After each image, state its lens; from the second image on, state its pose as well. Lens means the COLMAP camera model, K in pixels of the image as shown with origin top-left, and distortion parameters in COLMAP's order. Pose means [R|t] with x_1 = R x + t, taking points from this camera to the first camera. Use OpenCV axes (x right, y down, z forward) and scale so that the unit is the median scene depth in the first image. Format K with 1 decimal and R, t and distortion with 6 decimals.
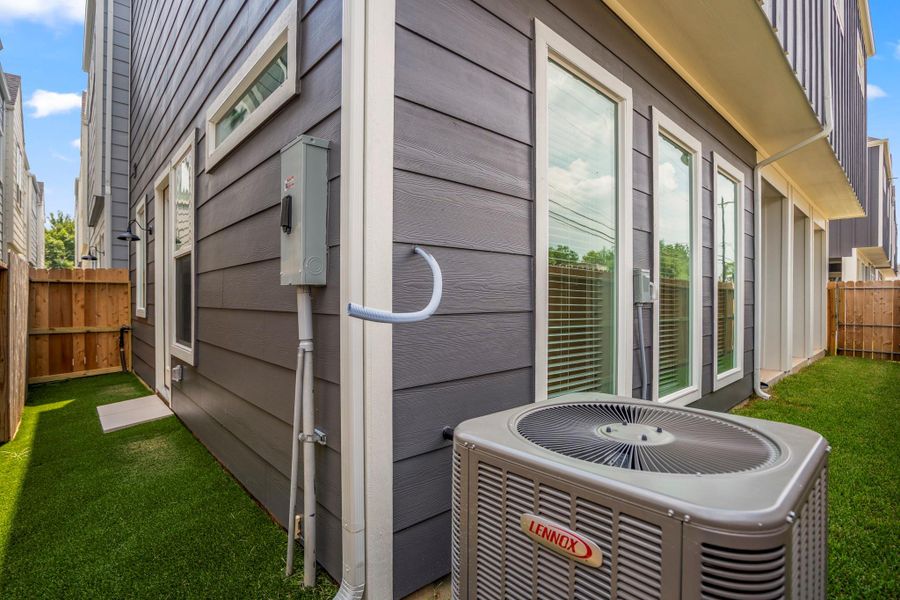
lens RADIAL K [[430.1, 0, 450.0], [0, 430.1, 300.0], [0, 0, 1]] dist [-0.061970, 0.022167]
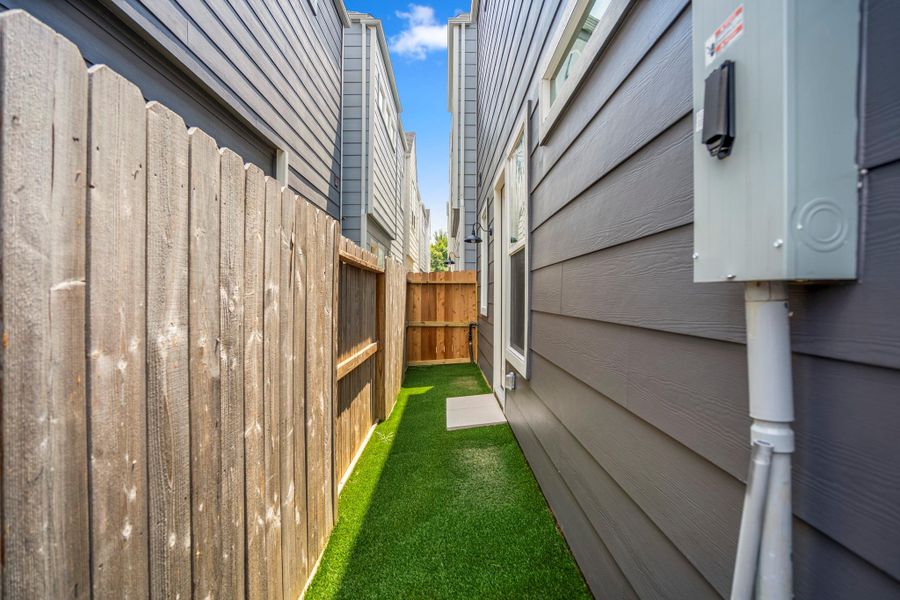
lens RADIAL K [[430.1, 0, 450.0], [0, 430.1, 300.0], [0, 0, 1]] dist [-0.061970, 0.022167]
pose [[0.745174, 0.009388, -0.666804, -0.088530], [-0.006350, 0.999955, 0.006982, -0.005319], [0.666840, -0.000968, 0.745200, 0.151356]]
